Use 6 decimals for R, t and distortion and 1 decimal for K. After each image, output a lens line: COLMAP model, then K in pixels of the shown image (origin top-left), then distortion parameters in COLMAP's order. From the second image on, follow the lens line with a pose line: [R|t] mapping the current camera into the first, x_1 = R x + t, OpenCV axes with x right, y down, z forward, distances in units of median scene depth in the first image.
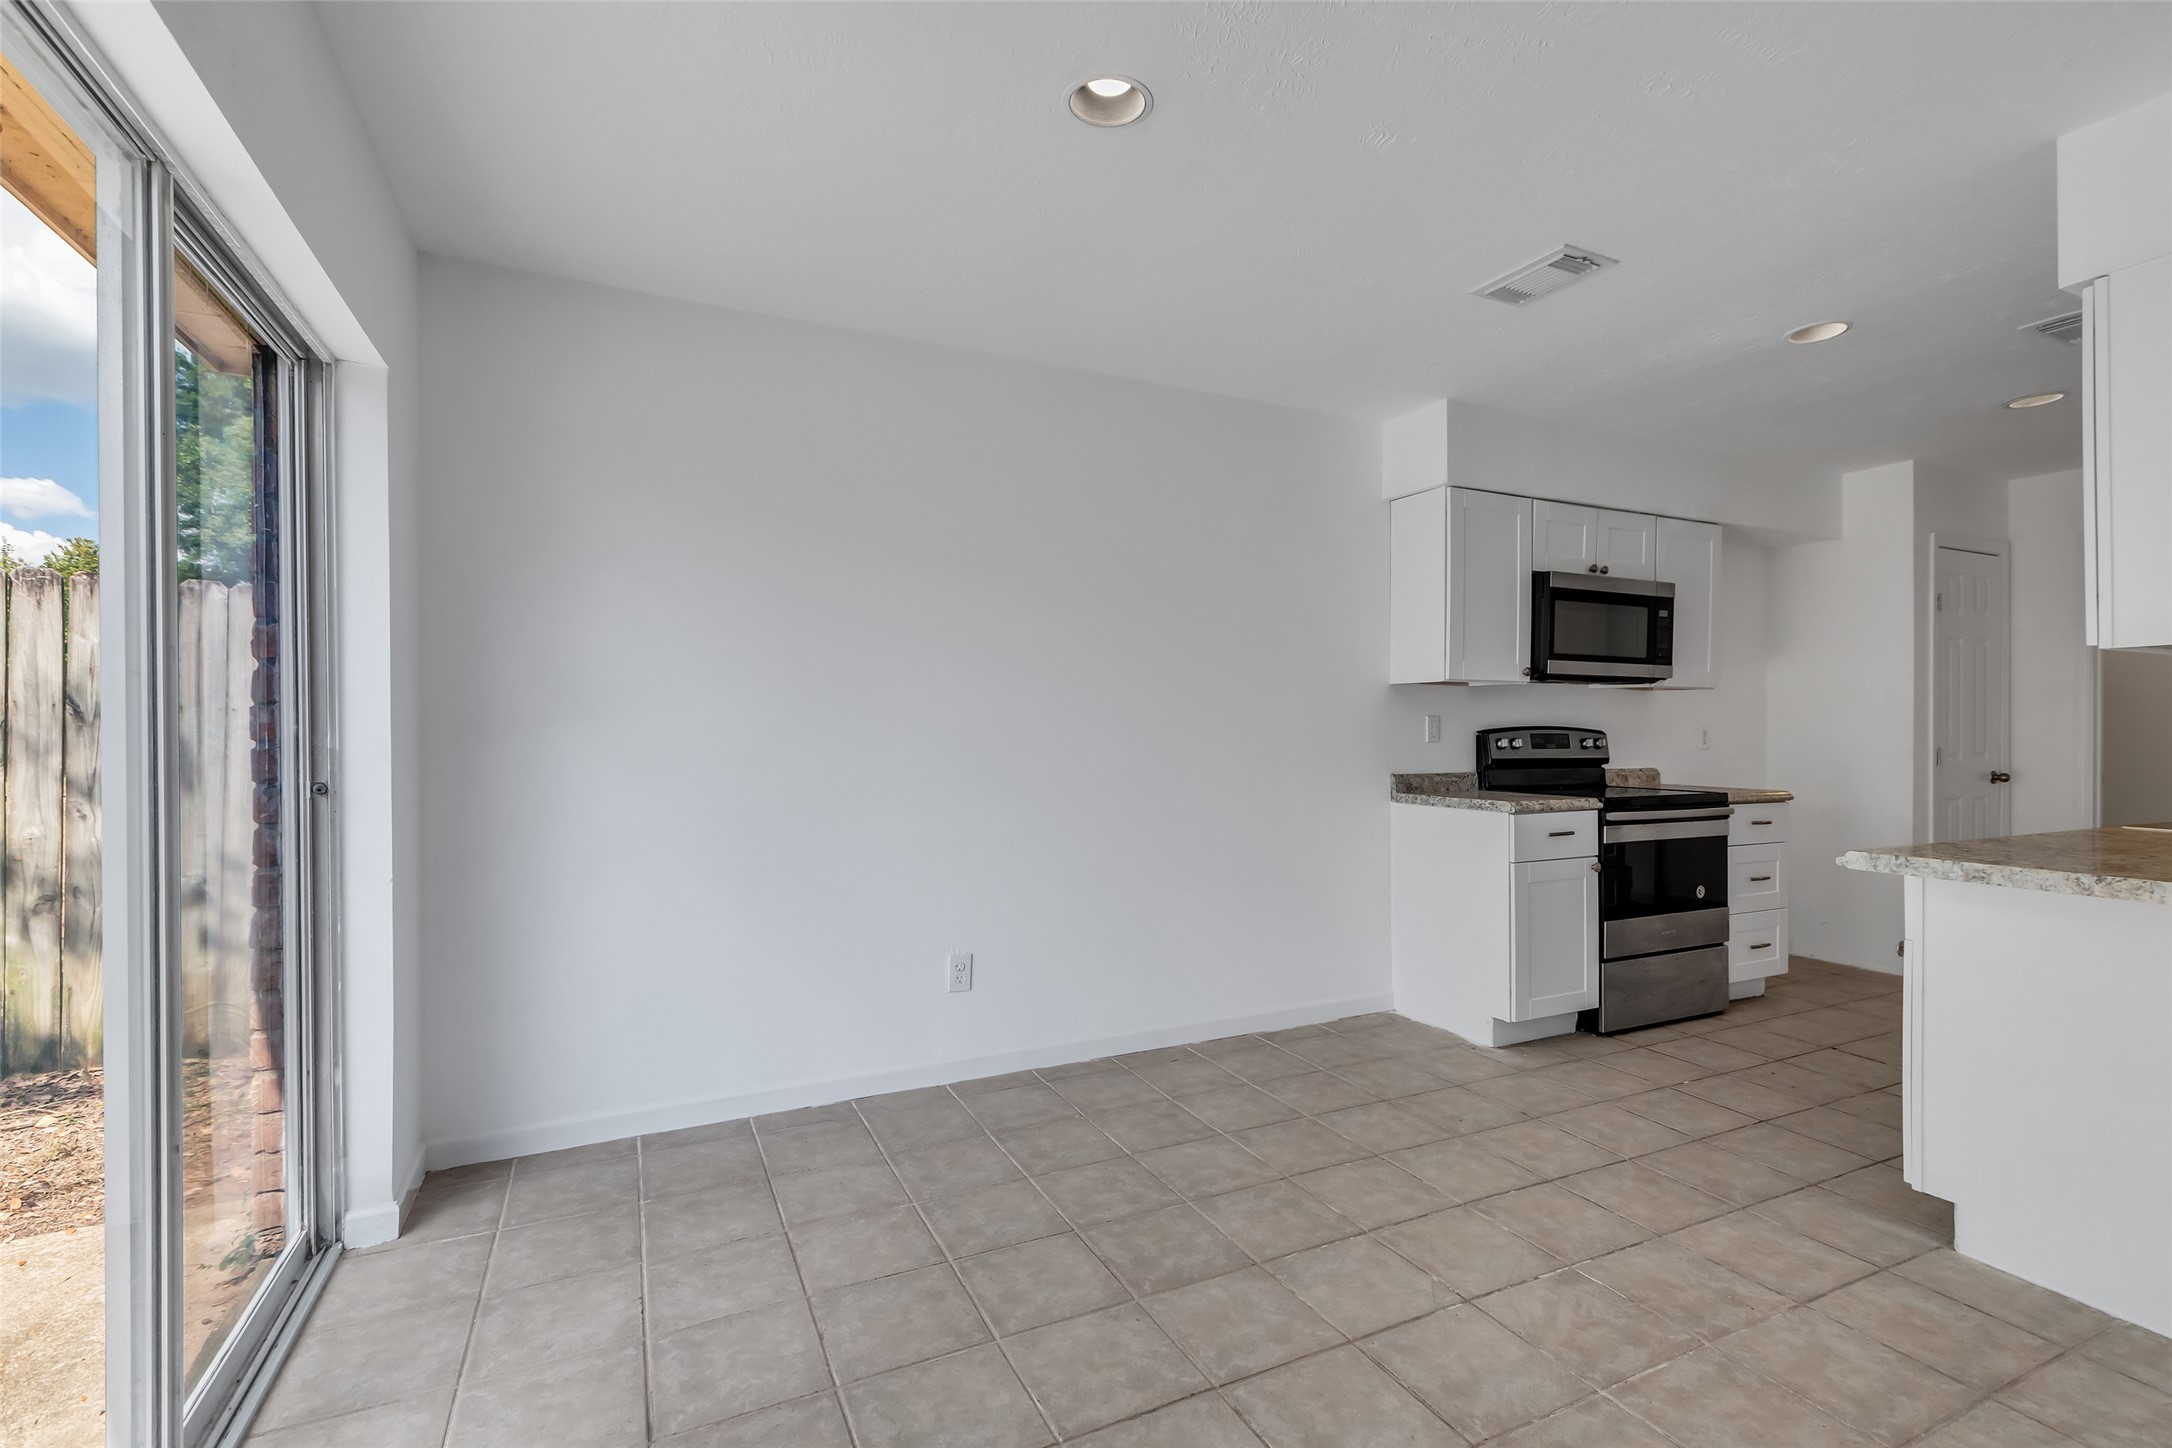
lens RADIAL K [[969.5, 0, 1096.1], [0, 969.5, 728.4], [0, 0, 1]] dist [-0.000083, 0.001754]
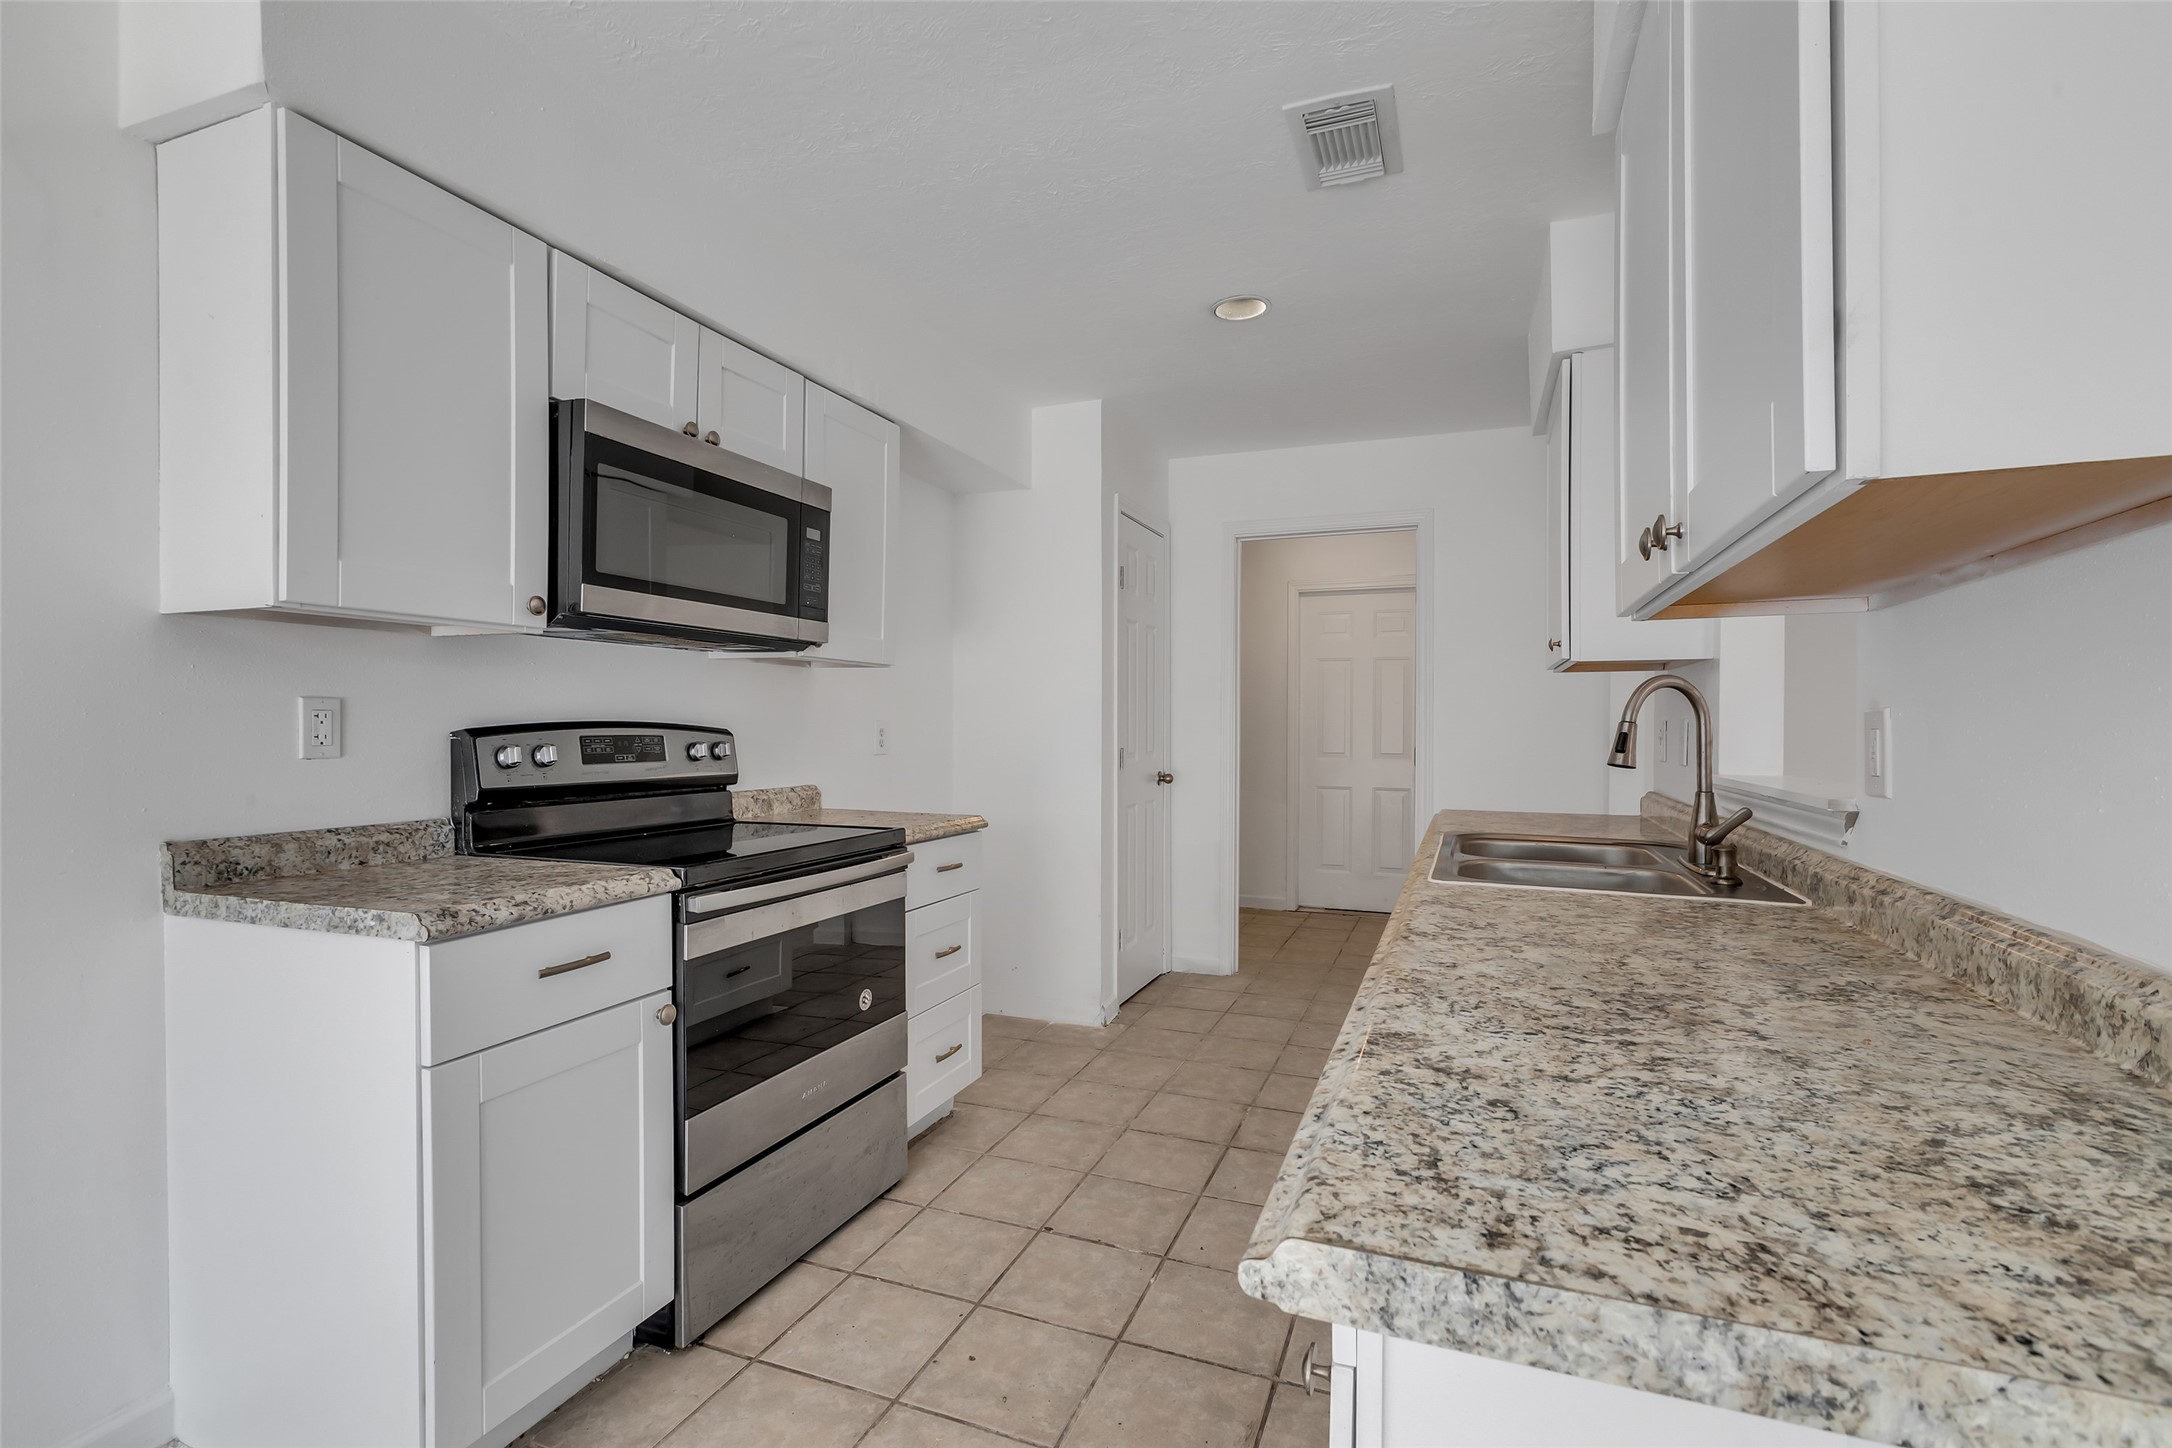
lens RADIAL K [[969.5, 0, 1104.6], [0, 969.5, 729.2], [0, 0, 1]] dist [-0.000083, 0.001754]
pose [[0.721207, -0.004585, 0.692705, 0.307835], [0.001420, 0.999986, 0.005141, -0.000275], [-0.692719, -0.002723, 0.721203, 0.455090]]
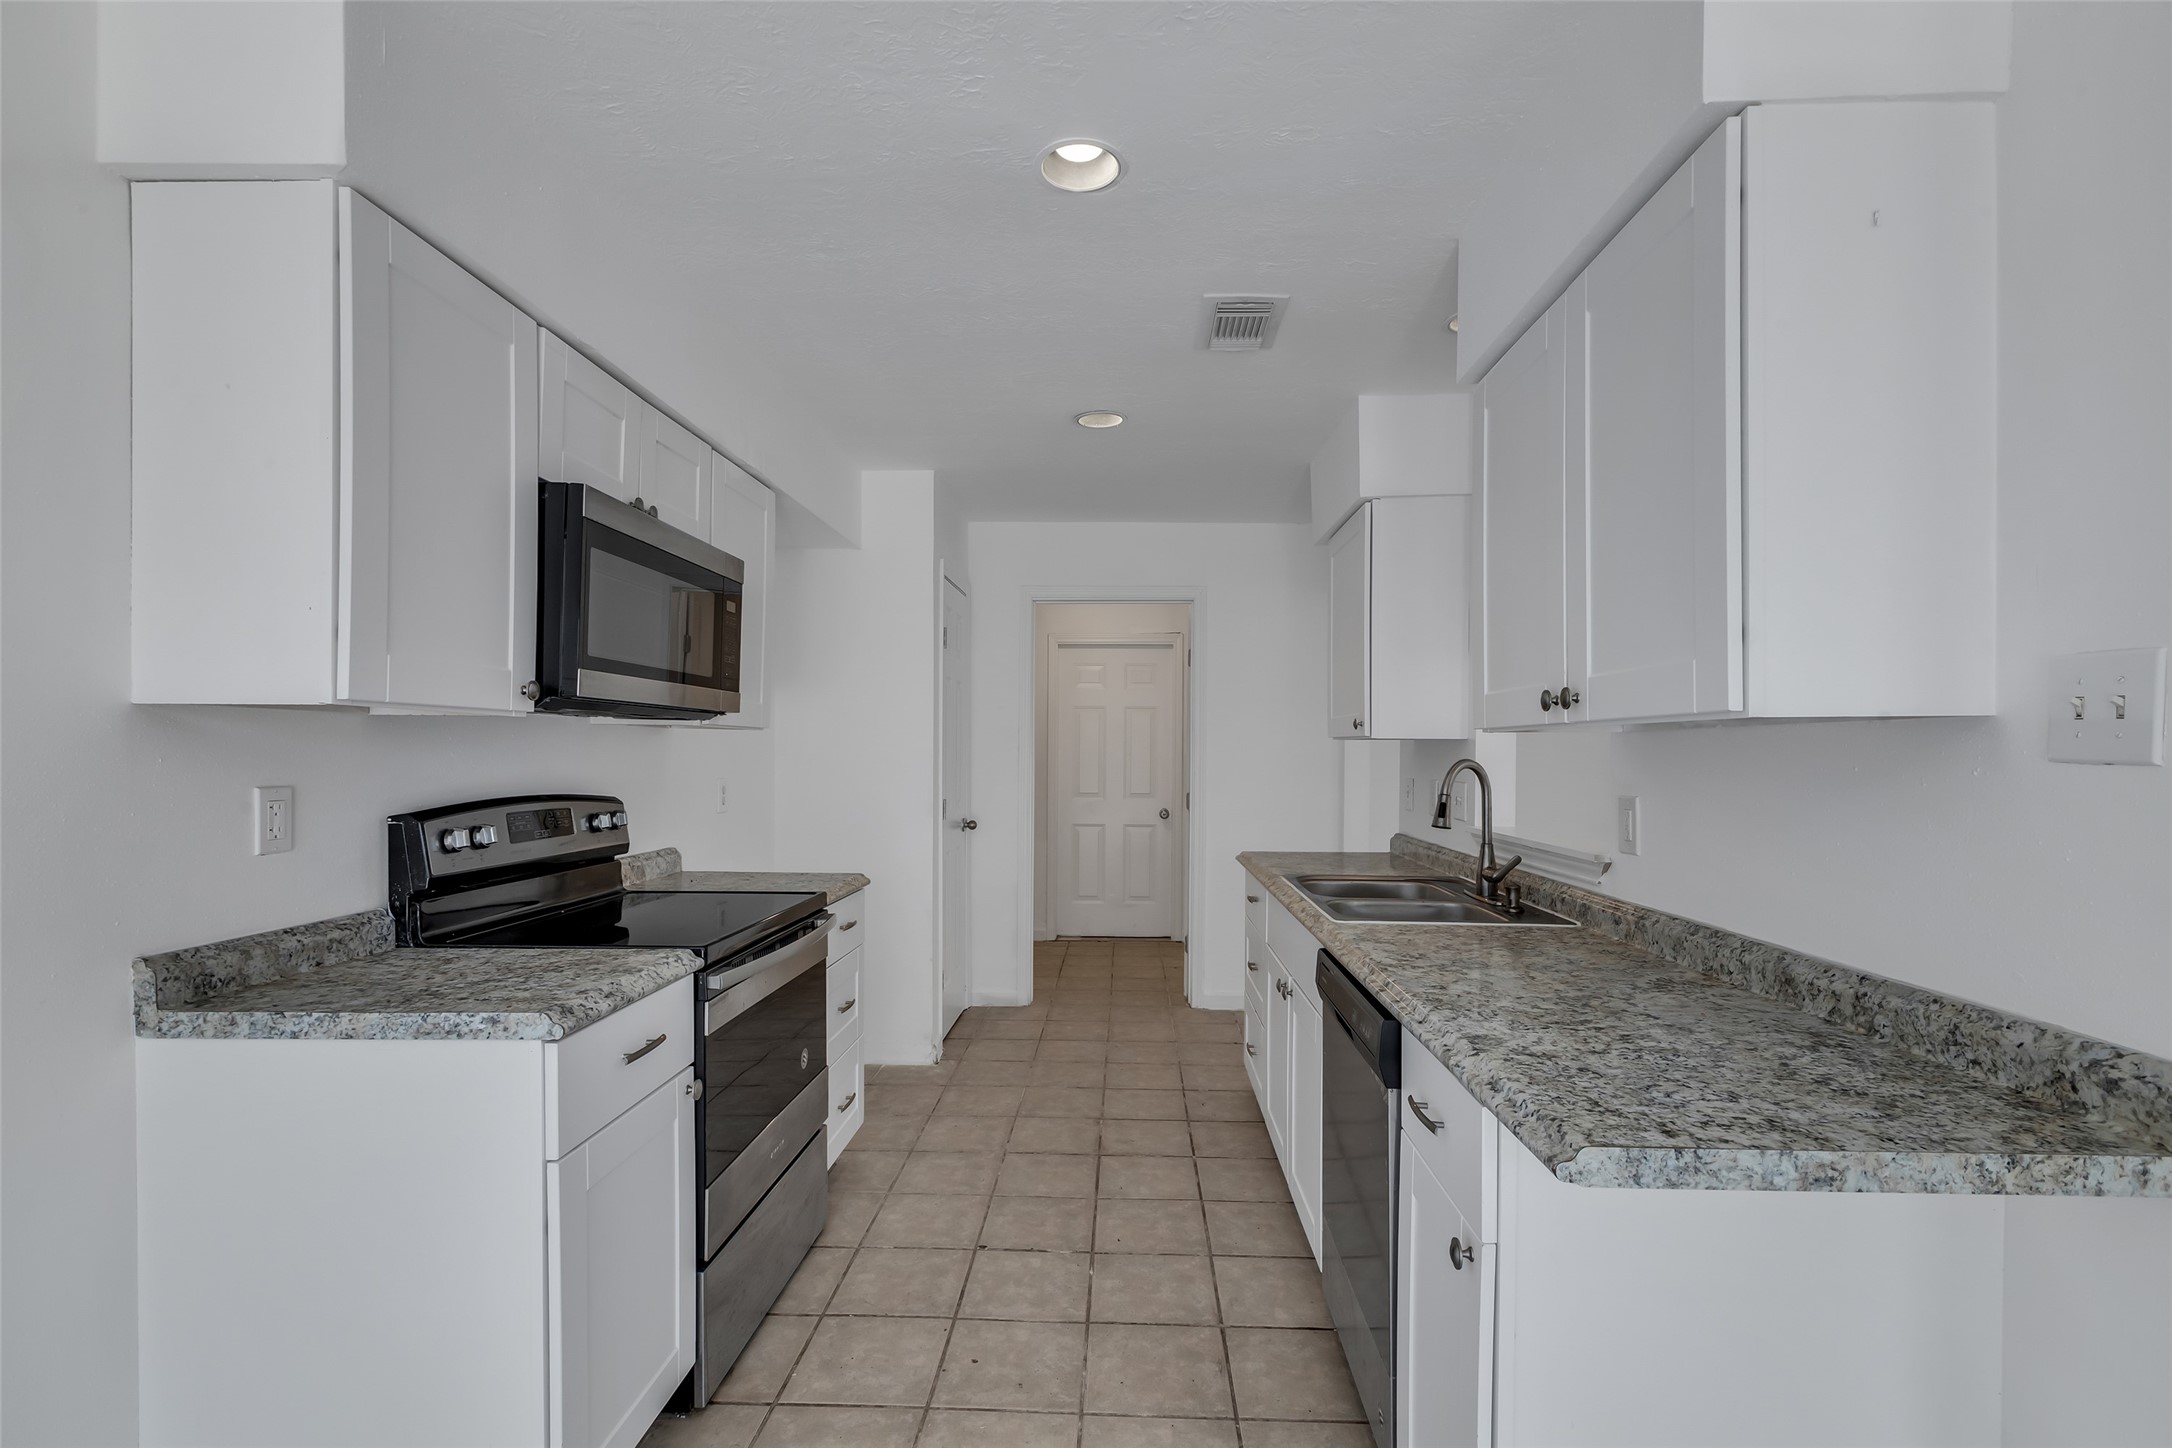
lens RADIAL K [[969.5, 0, 1107.0], [0, 969.5, 755.9], [0, 0, 1]] dist [-0.000083, 0.001754]
pose [[0.451497, -0.003656, 0.892265, 0.149711], [-0.002183, 0.999984, 0.005201, -0.029119], [-0.892270, -0.004296, 0.451482, 0.527799]]
